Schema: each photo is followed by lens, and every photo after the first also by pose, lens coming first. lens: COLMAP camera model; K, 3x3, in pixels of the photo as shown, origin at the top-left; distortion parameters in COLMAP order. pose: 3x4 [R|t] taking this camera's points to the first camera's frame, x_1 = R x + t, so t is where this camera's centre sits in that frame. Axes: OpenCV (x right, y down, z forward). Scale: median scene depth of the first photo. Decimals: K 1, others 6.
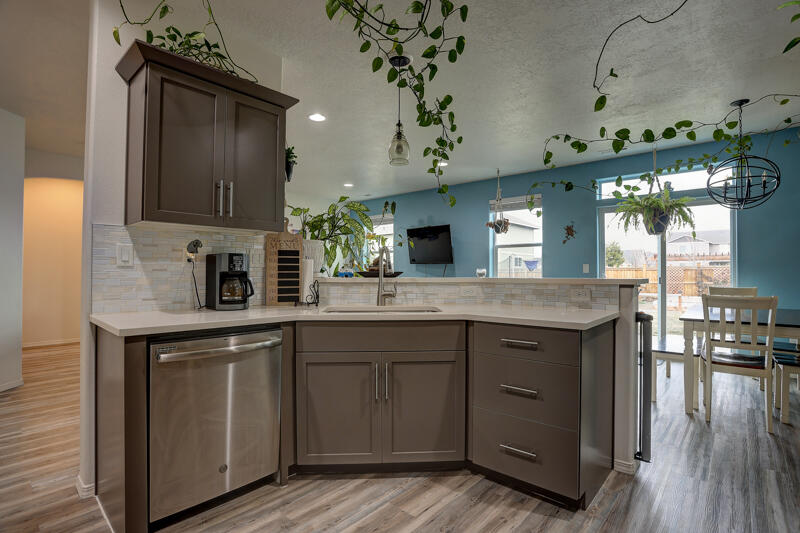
lens RADIAL K [[394.0, 0, 403.0], [0, 394.0, 270.1], [0, 0, 1]] dist [-0.072684, 0.036990]
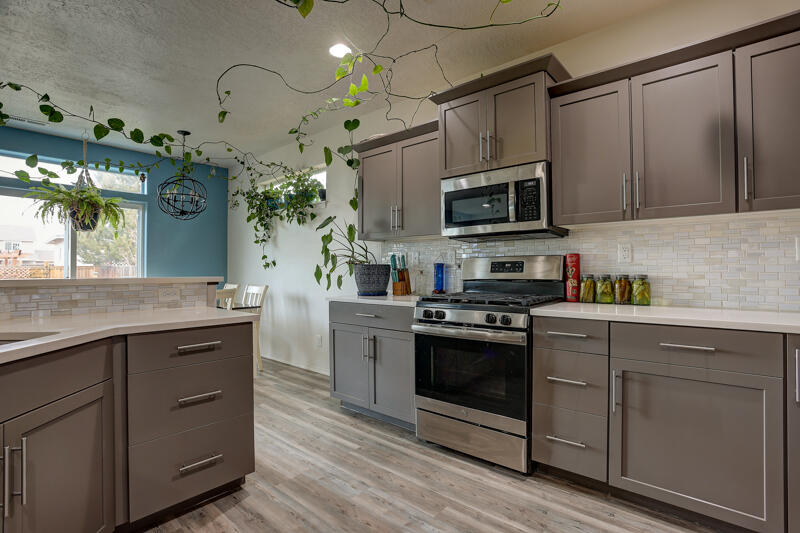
lens RADIAL K [[394.0, 0, 403.0], [0, 394.0, 270.1], [0, 0, 1]] dist [-0.072684, 0.036990]
pose [[-0.012861, 0.000669, 0.999917, -0.275876], [-0.002878, 0.999996, -0.000706, 0.001467], [-0.999913, -0.002887, -0.012859, 0.231545]]
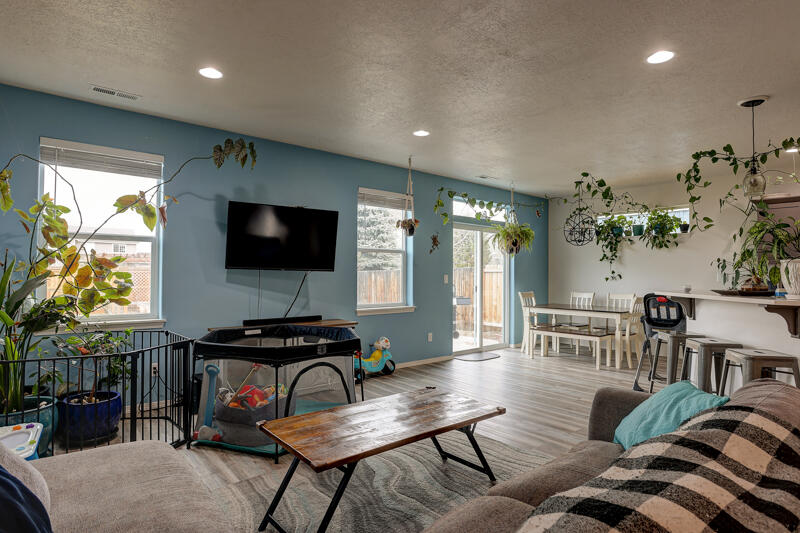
lens RADIAL K [[444.4, 0, 405.1], [0, 444.4, 271.1], [0, 0, 1]] dist [-0.052607, 0.001106]
pose [[0.134378, 0.012842, 0.990847, -0.916255], [-0.010018, 0.999883, -0.011601, -0.012709], [-0.990880, -0.008368, 0.134491, 1.196318]]
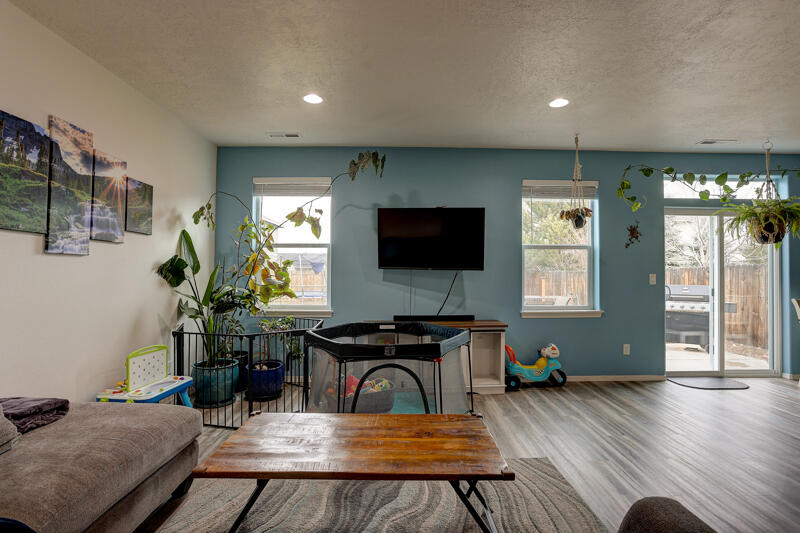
lens RADIAL K [[394.0, 0, 403.0], [0, 394.0, 270.1], [0, 0, 1]] dist [-0.072684, 0.036990]
pose [[0.740243, 0.011161, 0.672247, -0.608207], [-0.009030, 0.999937, -0.006658, -0.015801], [-0.672279, -0.001142, 0.740297, 0.943906]]
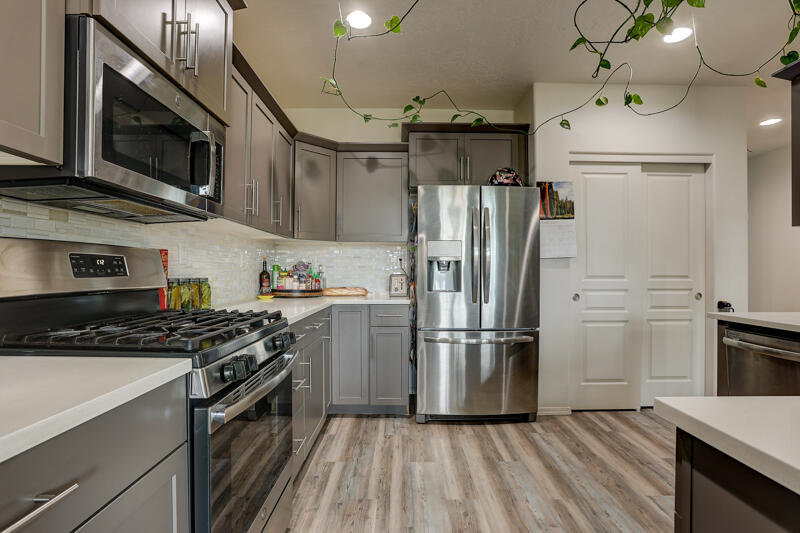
lens RADIAL K [[394.0, 0, 403.0], [0, 394.0, 270.1], [0, 0, 1]] dist [-0.072684, 0.036990]
pose [[-0.723597, -0.006350, -0.690193, 0.393922], [0.005015, 0.999883, -0.014458, 0.004405], [0.690204, -0.013923, -0.723481, 0.442949]]
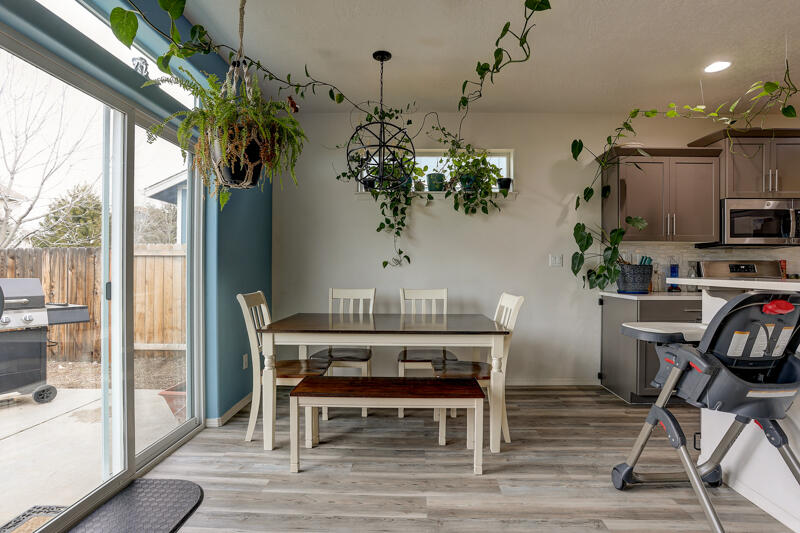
lens RADIAL K [[394.0, 0, 403.0], [0, 394.0, 270.1], [0, 0, 1]] dist [-0.072684, 0.036990]
pose [[-0.646391, -0.002819, 0.763001, 0.202107], [-0.006010, 0.999981, -0.001397, 0.005791], [-0.762983, -0.005488, -0.646395, 1.182773]]
